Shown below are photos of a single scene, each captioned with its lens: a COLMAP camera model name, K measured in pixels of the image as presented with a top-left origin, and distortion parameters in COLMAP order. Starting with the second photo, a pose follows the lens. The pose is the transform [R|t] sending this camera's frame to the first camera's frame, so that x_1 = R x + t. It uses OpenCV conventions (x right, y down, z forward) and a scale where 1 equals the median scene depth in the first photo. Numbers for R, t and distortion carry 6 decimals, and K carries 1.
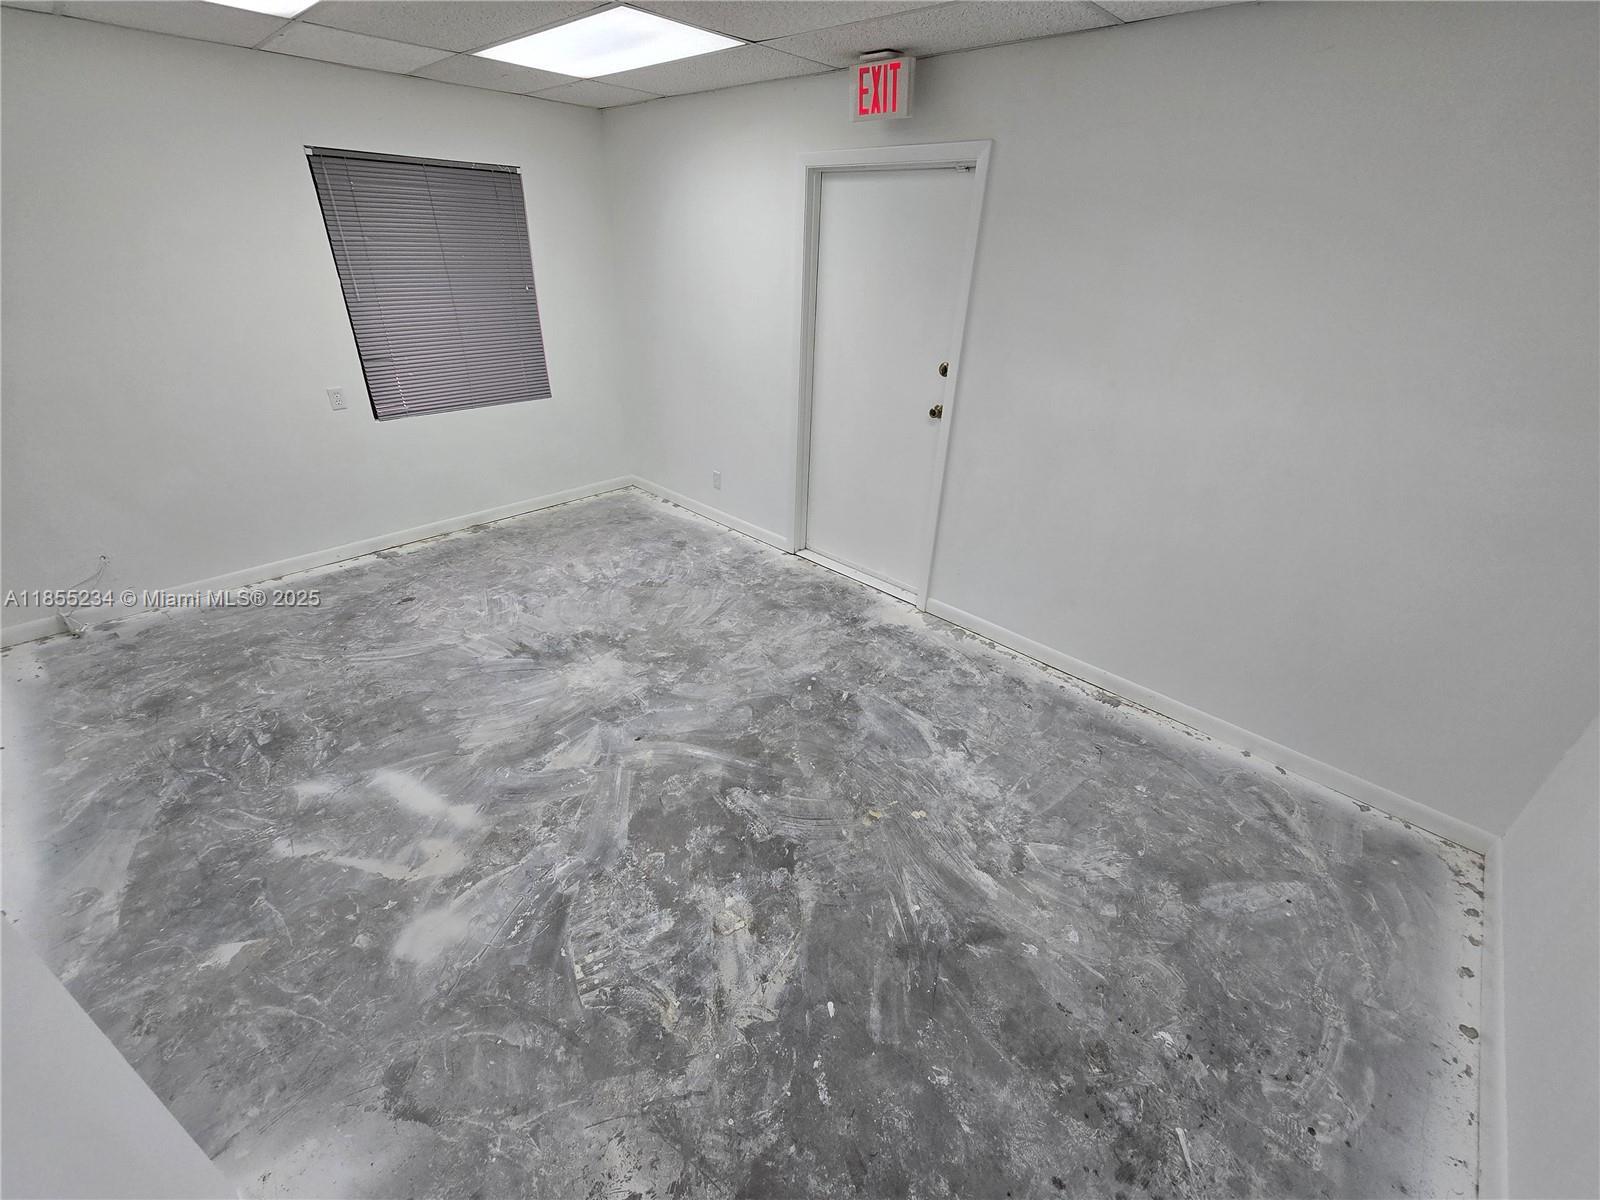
lens RADIAL K [[654.3, 0, 799.9], [0, 654.3, 598.1], [0, 0, 1]] dist [-0.002705, -0.001752]
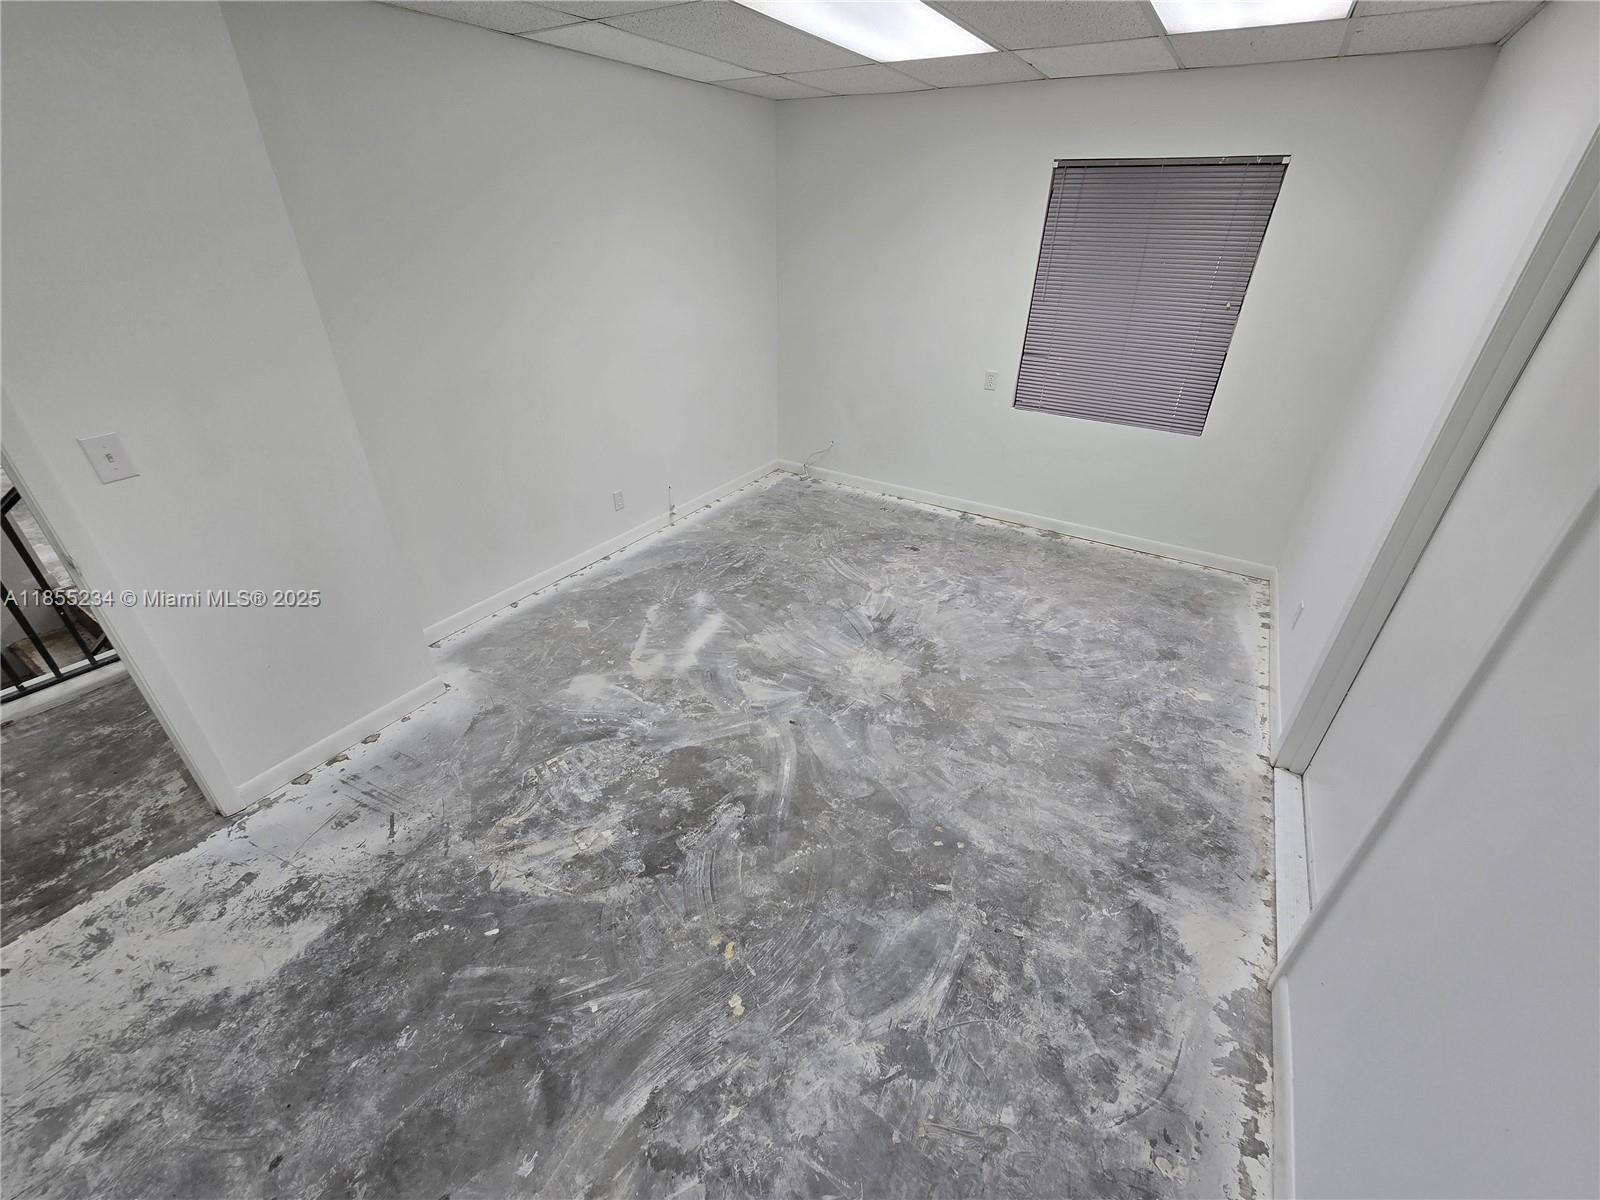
lens RADIAL K [[654.3, 0, 803.1], [0, 654.3, 597.0], [0, 0, 1]] dist [-0.002705, -0.001752]
pose [[0.201447, 0.467700, -0.860625, 0.563268], [-0.479877, 0.813092, 0.329543, -0.299779], [0.853895, 0.346609, 0.388234, 0.555157]]
